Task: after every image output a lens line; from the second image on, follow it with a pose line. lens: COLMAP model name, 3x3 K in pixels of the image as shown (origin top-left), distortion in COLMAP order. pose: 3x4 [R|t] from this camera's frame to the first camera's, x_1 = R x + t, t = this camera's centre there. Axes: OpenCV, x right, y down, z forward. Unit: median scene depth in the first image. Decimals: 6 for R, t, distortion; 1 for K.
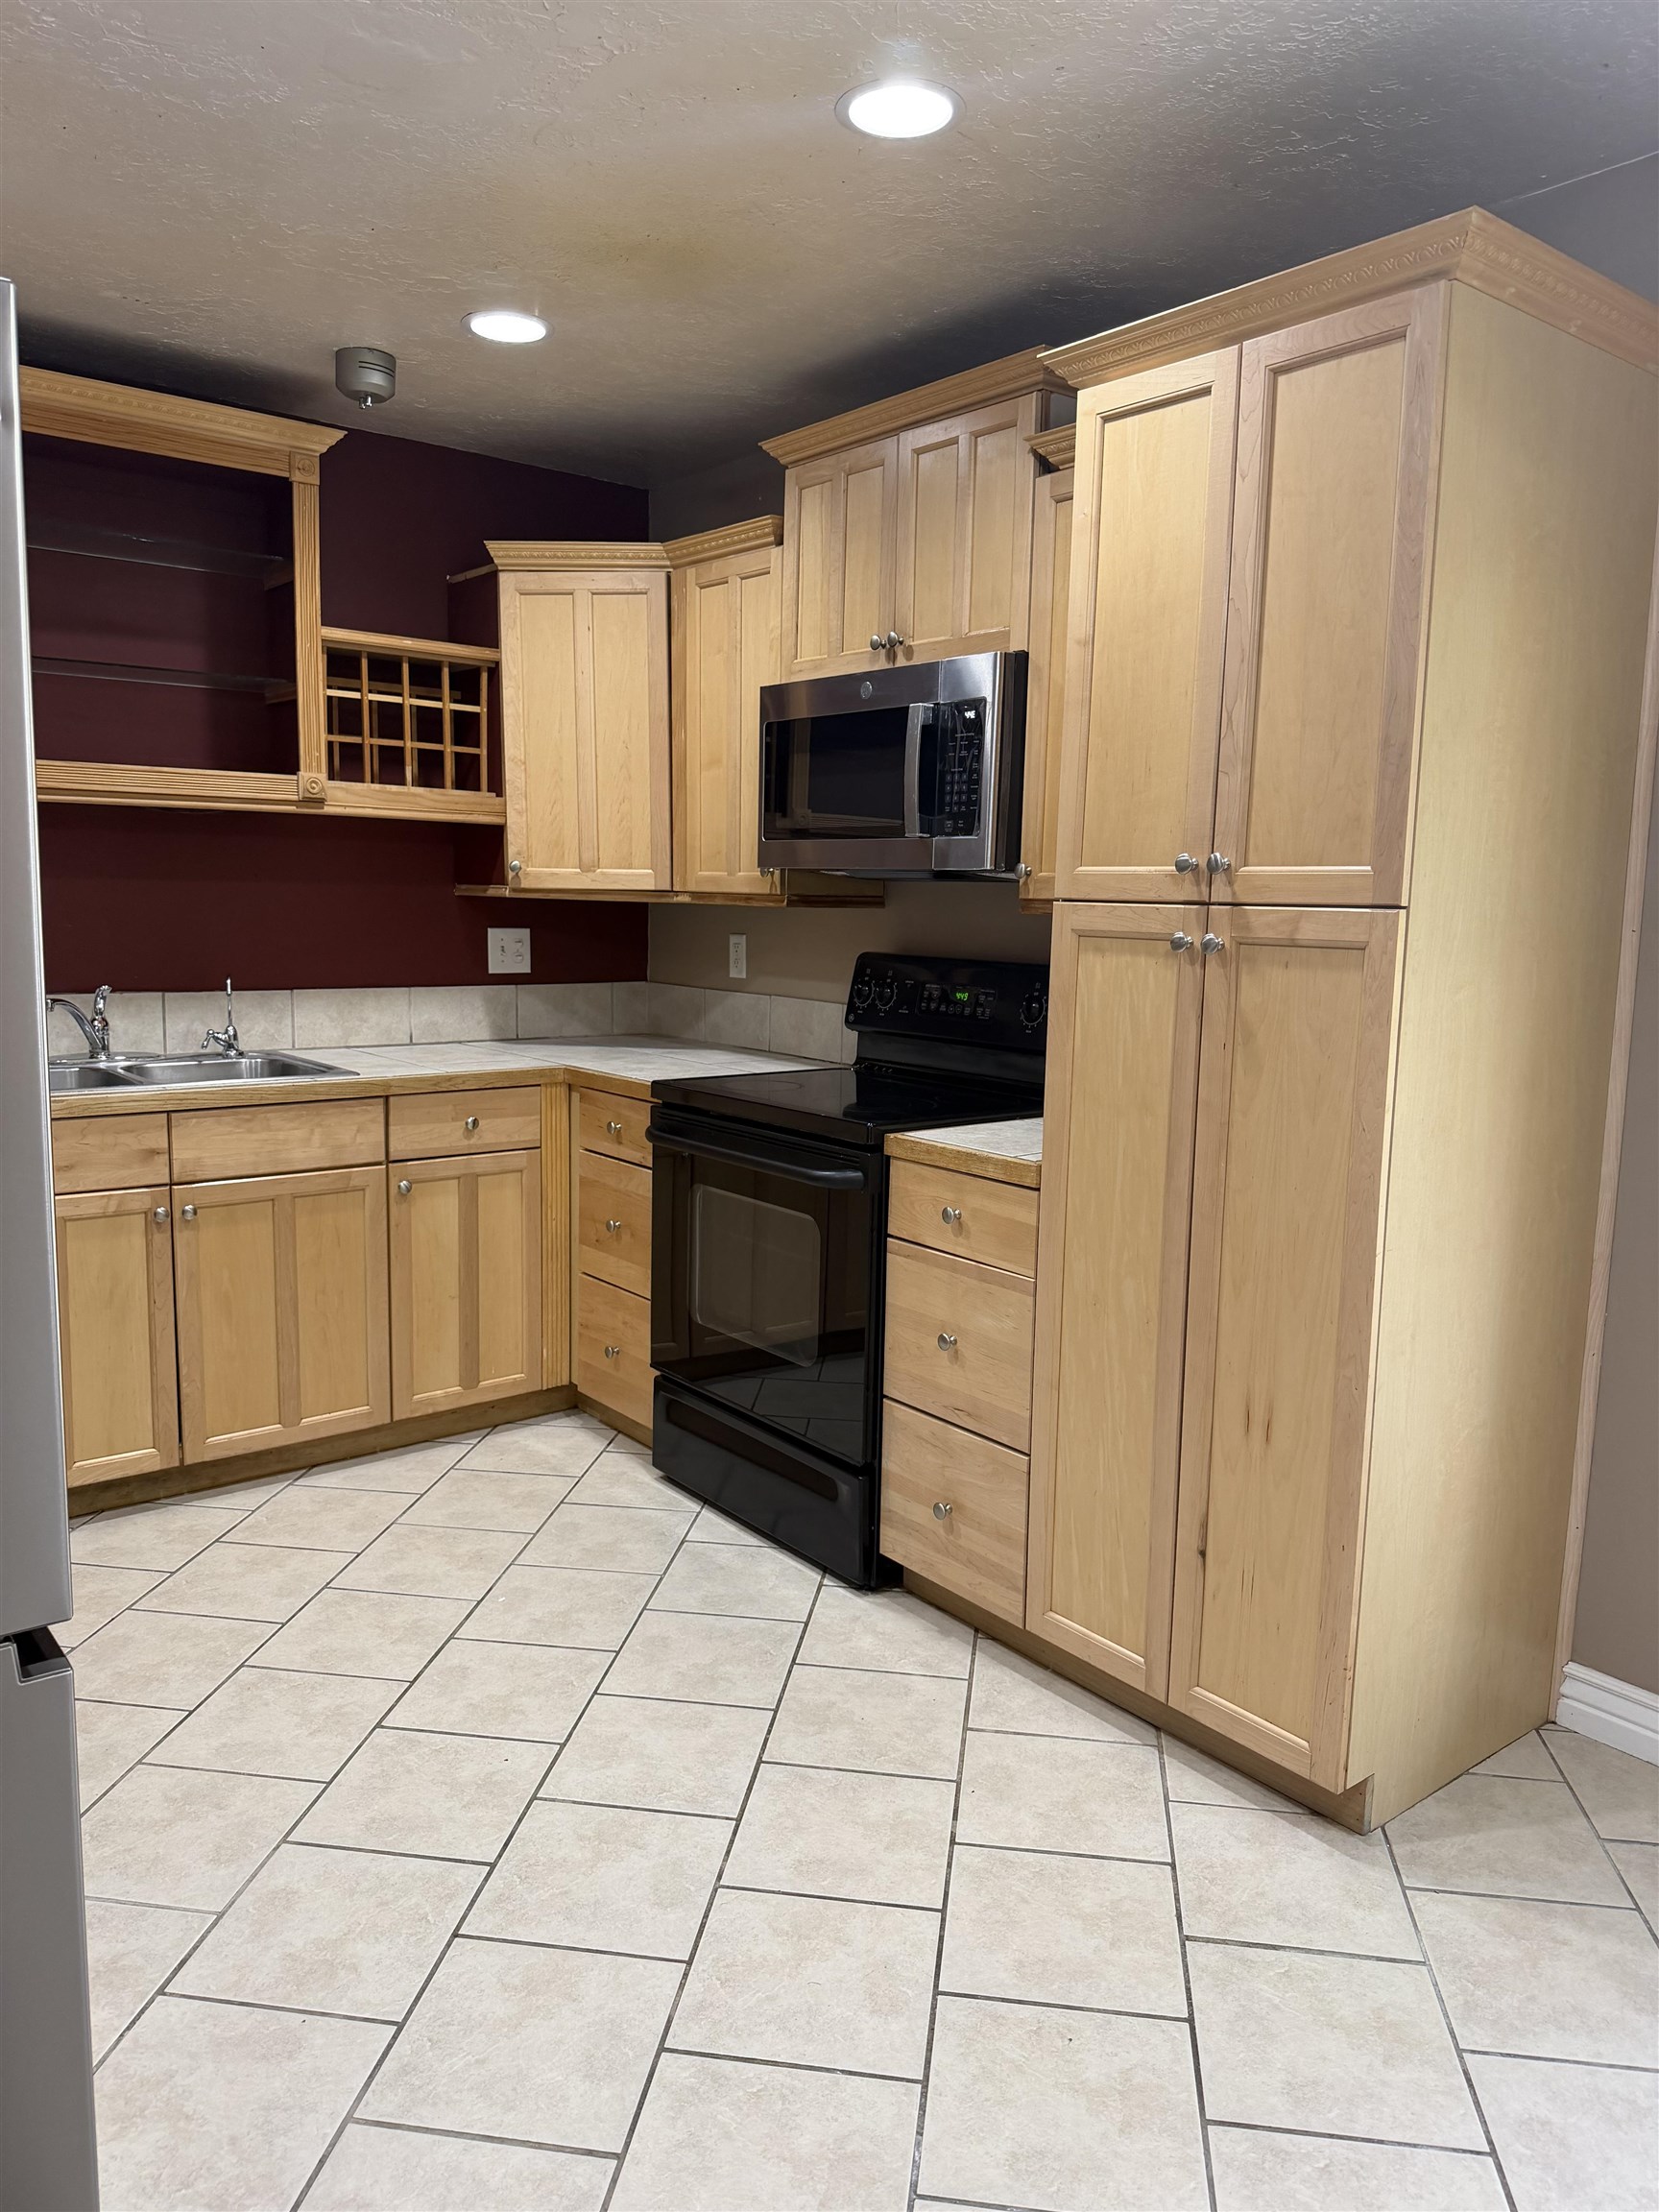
lens RADIAL K [[1571.4, 0, 824.8], [0, 1571.4, 1107.9], [0, 0, 1]] dist [0.047939, -0.029899]
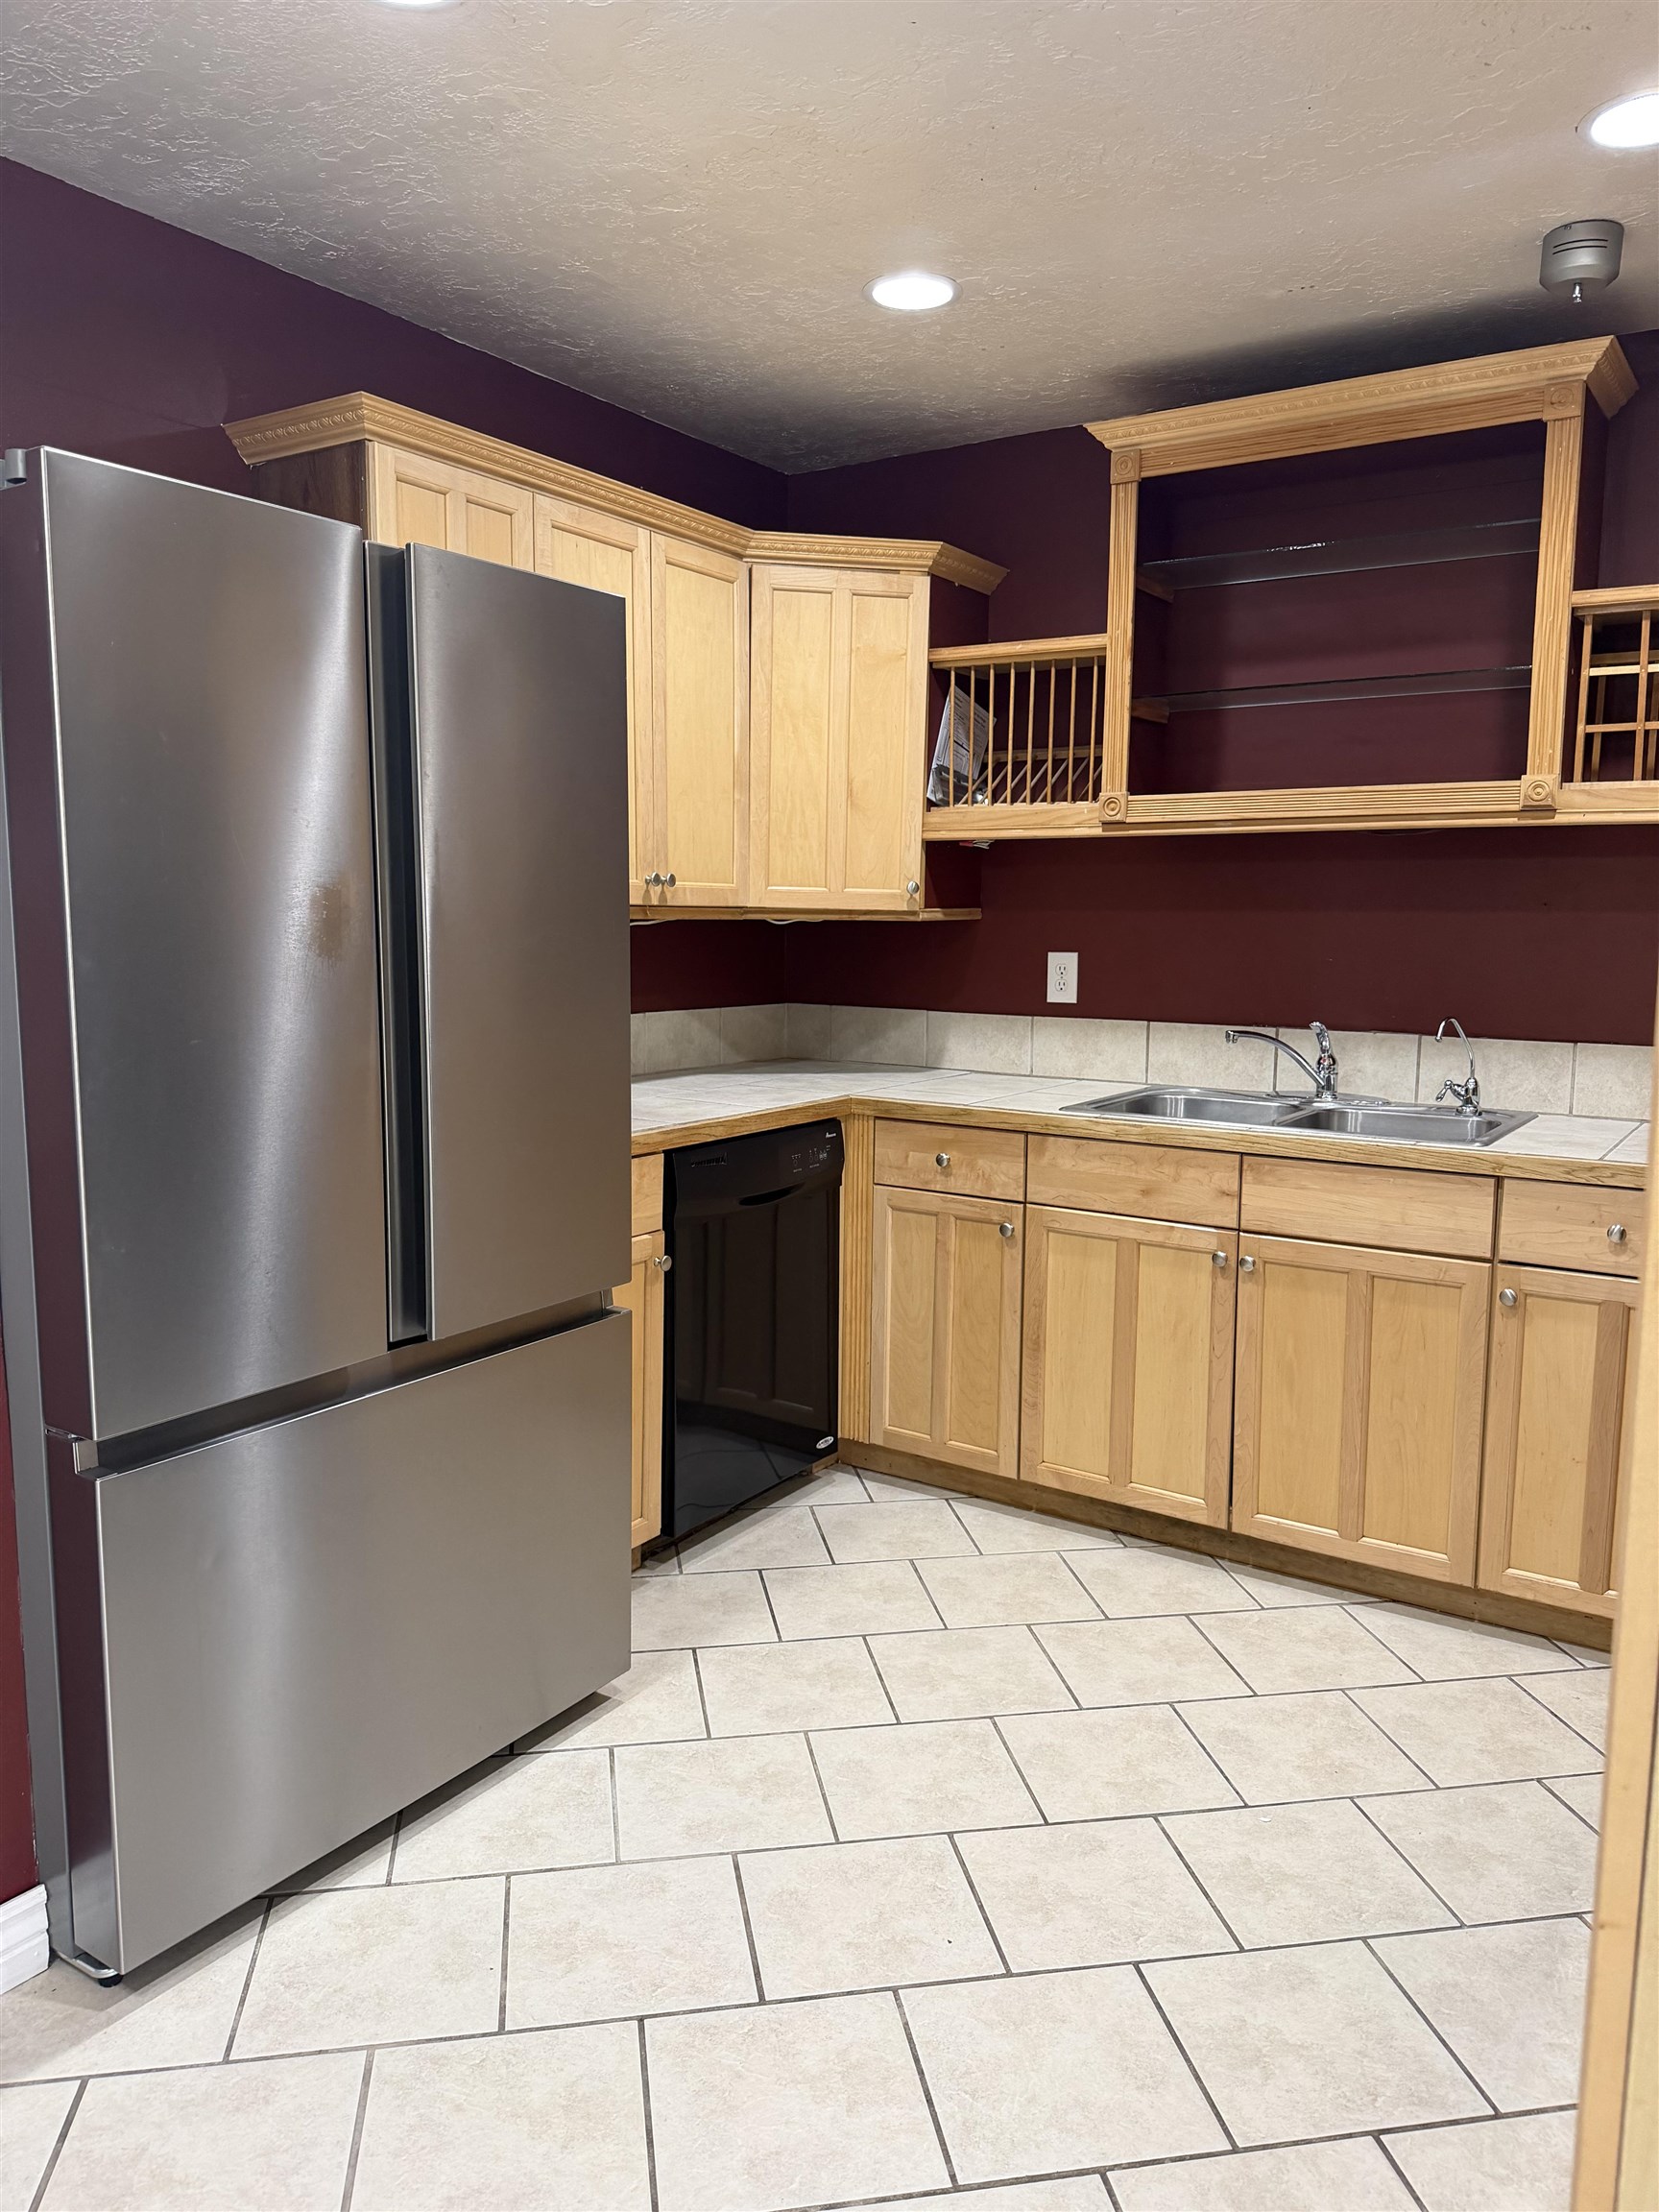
lens RADIAL K [[1571.4, 0, 823.9], [0, 1571.4, 1106.2], [0, 0, 1]] dist [0.047939, -0.029899]
pose [[0.326148, 0.102136, -0.939785, 0.350388], [-0.137482, 0.988701, 0.059740, -0.043159], [0.935268, 0.109720, 0.336504, 0.412177]]
